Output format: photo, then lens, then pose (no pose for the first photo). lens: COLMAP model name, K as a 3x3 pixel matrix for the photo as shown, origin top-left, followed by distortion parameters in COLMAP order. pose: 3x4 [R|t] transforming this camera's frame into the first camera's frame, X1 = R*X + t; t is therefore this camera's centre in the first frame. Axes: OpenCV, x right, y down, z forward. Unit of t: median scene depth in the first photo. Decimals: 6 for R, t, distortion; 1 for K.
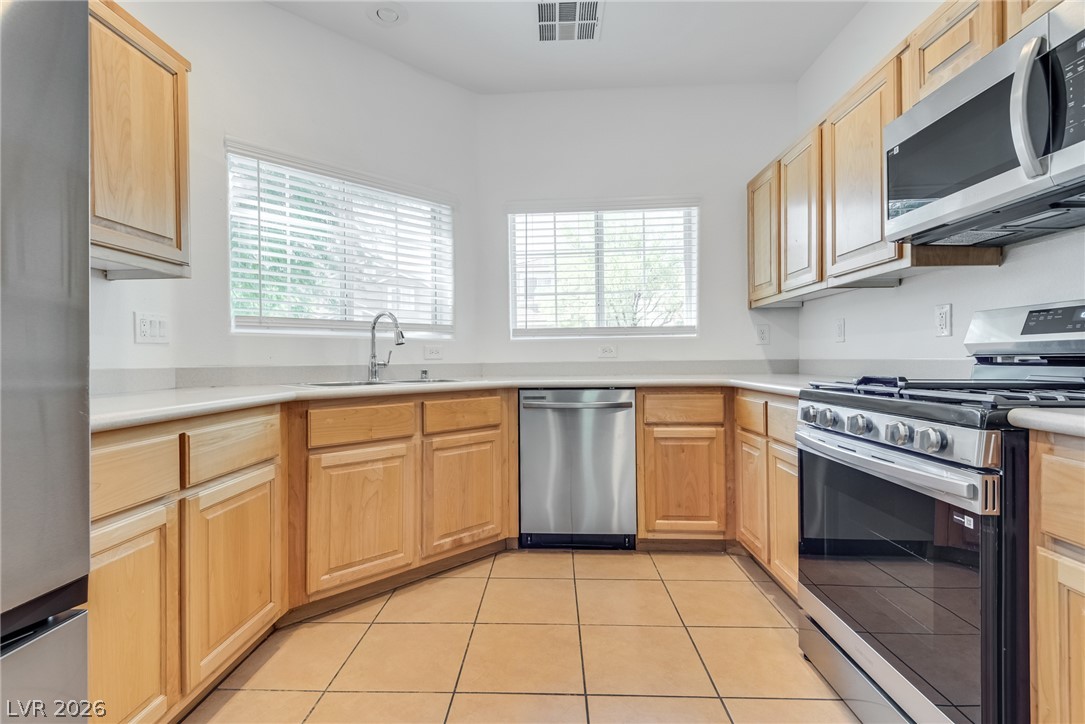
lens RADIAL K [[499.8, 0, 536.8], [0, 499.8, 357.4], [0, 0, 1]] dist [0.022535, -0.011090]
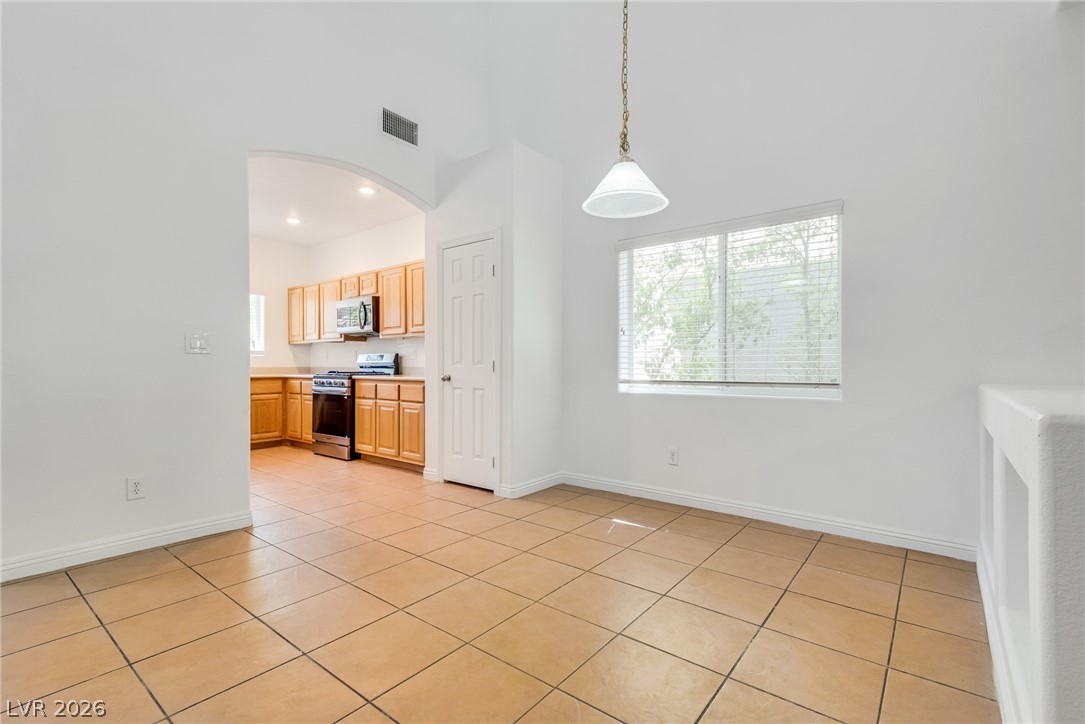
lens RADIAL K [[499.8, 0, 547.6], [0, 499.8, 368.5], [0, 0, 1]] dist [0.022535, -0.011090]
pose [[0.589149, 0.000397, 0.808025, -0.938474], [-0.004657, 0.999985, 0.002904, -0.000963], [-0.808011, -0.005474, 0.589142, -1.662129]]
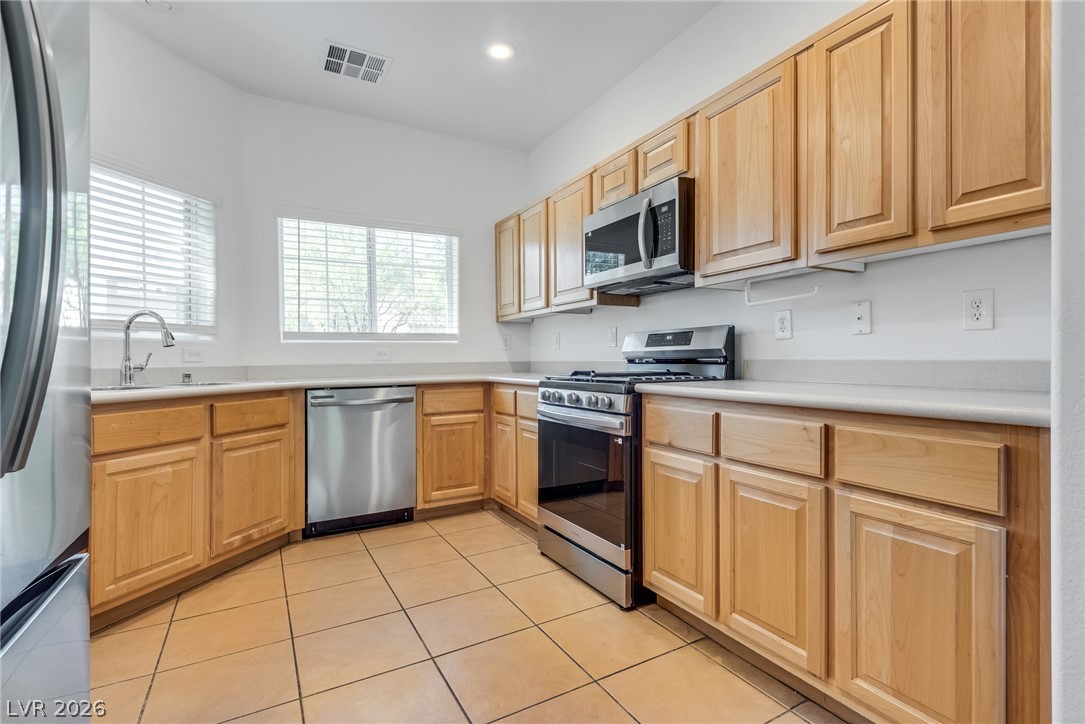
lens RADIAL K [[499.8, 0, 569.3], [0, 499.8, 363.9], [0, 0, 1]] dist [0.022535, -0.011090]
pose [[0.834321, -0.004896, 0.551258, -0.174734], [0.001242, 0.999975, 0.007002, 0.001817], [-0.551278, -0.005158, 0.834306, -0.233226]]
